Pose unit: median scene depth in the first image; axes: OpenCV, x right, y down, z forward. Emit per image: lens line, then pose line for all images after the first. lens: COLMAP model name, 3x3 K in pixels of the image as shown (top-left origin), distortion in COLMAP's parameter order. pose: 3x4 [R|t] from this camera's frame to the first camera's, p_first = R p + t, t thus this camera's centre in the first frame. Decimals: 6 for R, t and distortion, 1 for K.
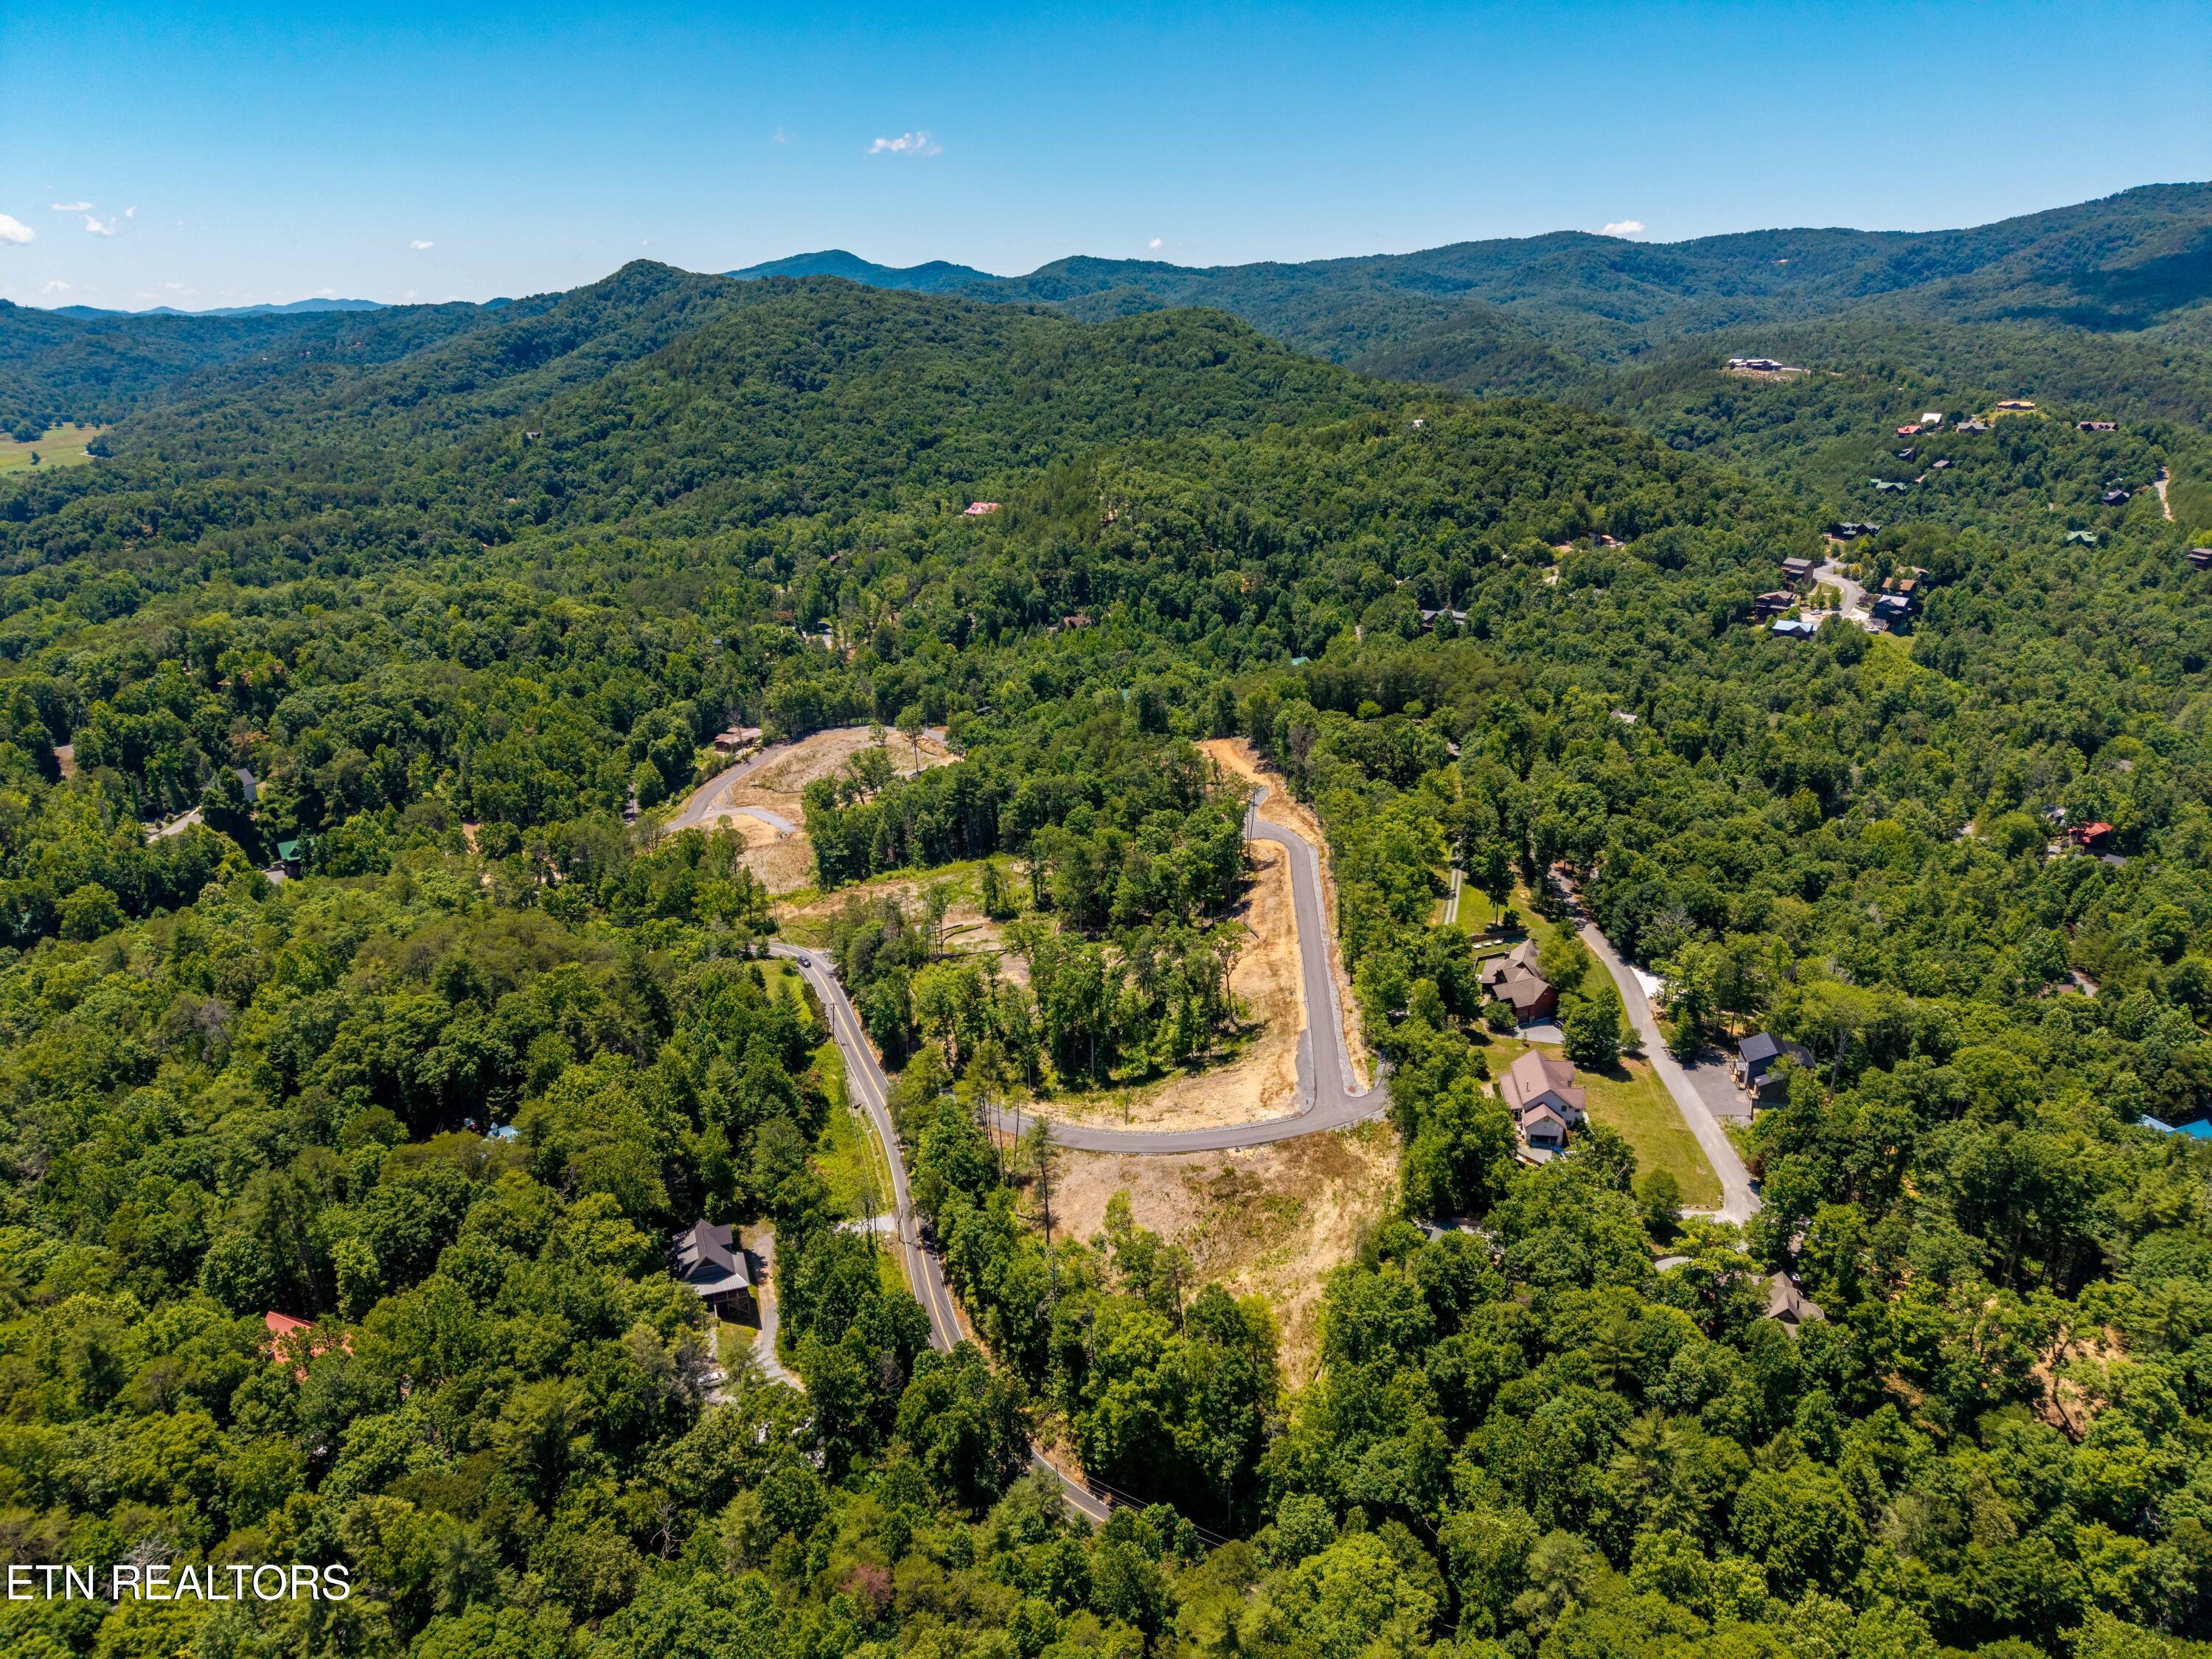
lens RADIAL K [[1482.3, 0, 1114.2], [0, 1482.3, 832.7], [0, 0, 1]] dist [0.025538, -0.022732]
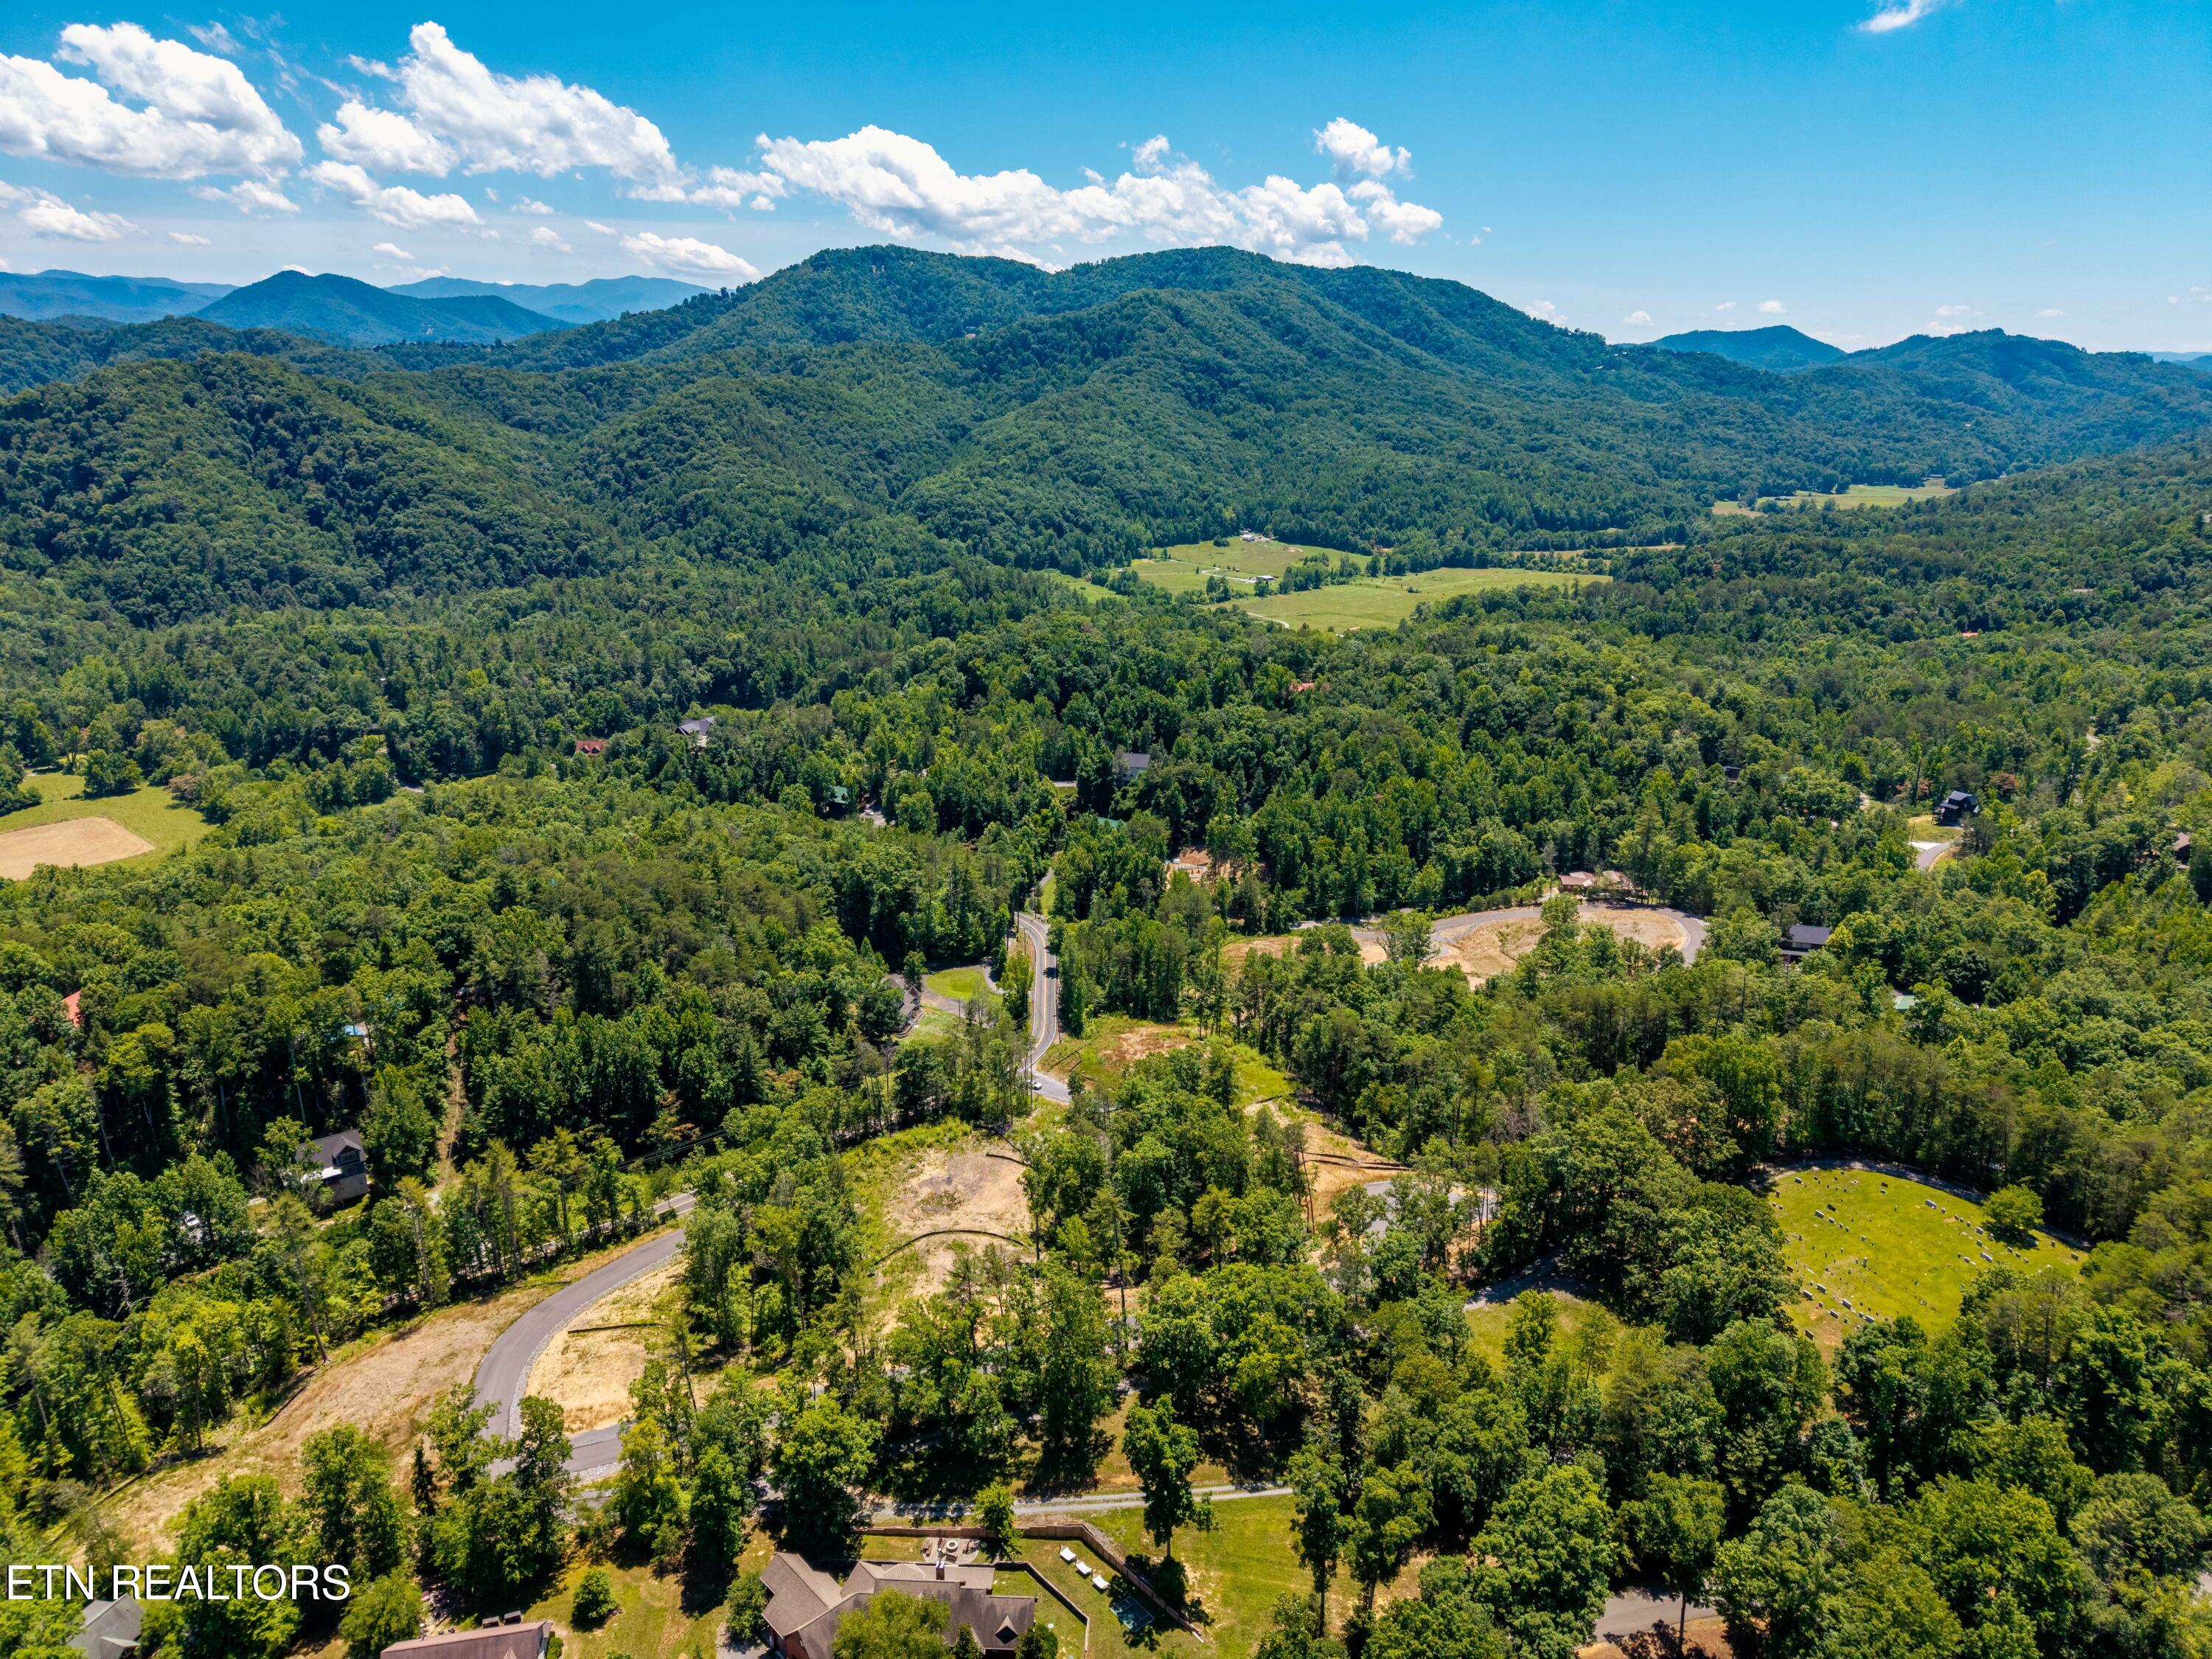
lens RADIAL K [[1482.3, 0, 1110.9], [0, 1482.3, 832.5], [0, 0, 1]] dist [0.025538, -0.022732]
pose [[0.305915, 0.282703, -0.909118, 0.307295], [-0.312957, 0.931692, 0.184414, -0.122059], [0.899152, 0.228100, 0.373492, 0.357534]]
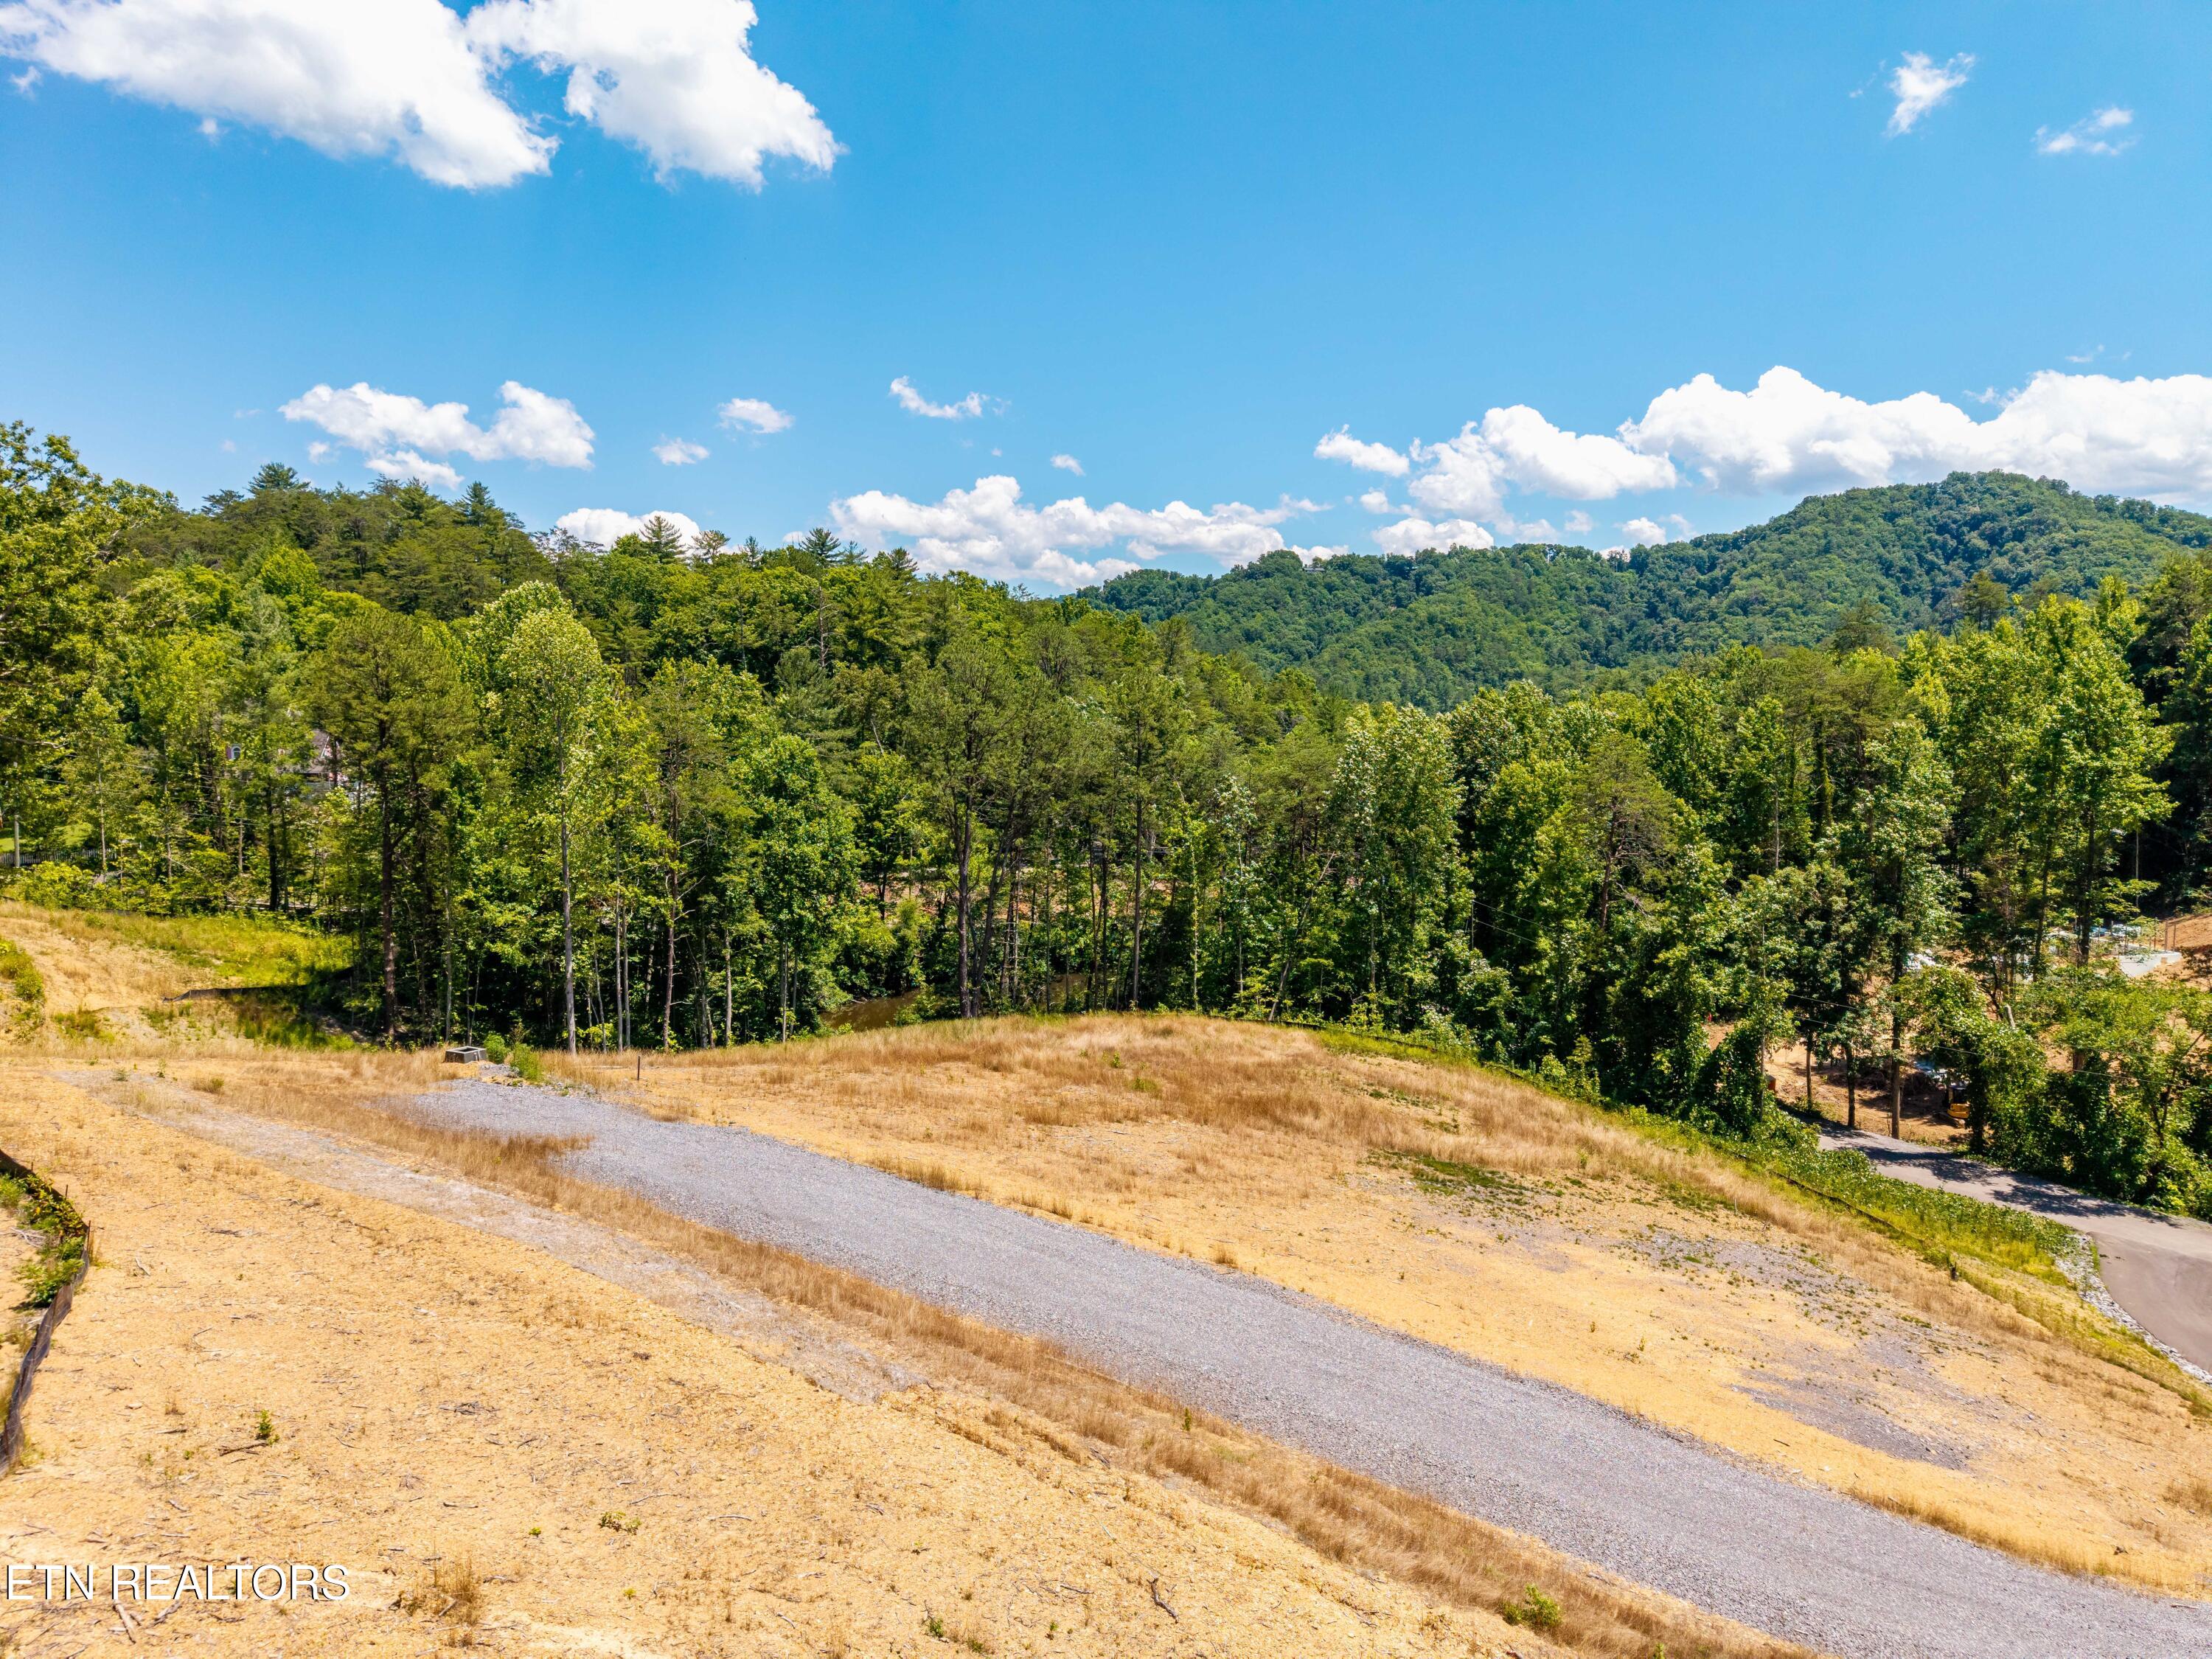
lens RADIAL K [[1482.3, 0, 1110.0], [0, 1482.3, 833.3], [0, 0, 1]] dist [0.025538, -0.022732]
pose [[-0.829062, 0.053800, -0.556562, -0.116338], [-0.174532, 0.920732, 0.348987, -0.045796], [0.531220, 0.386469, -0.753954, 0.708027]]
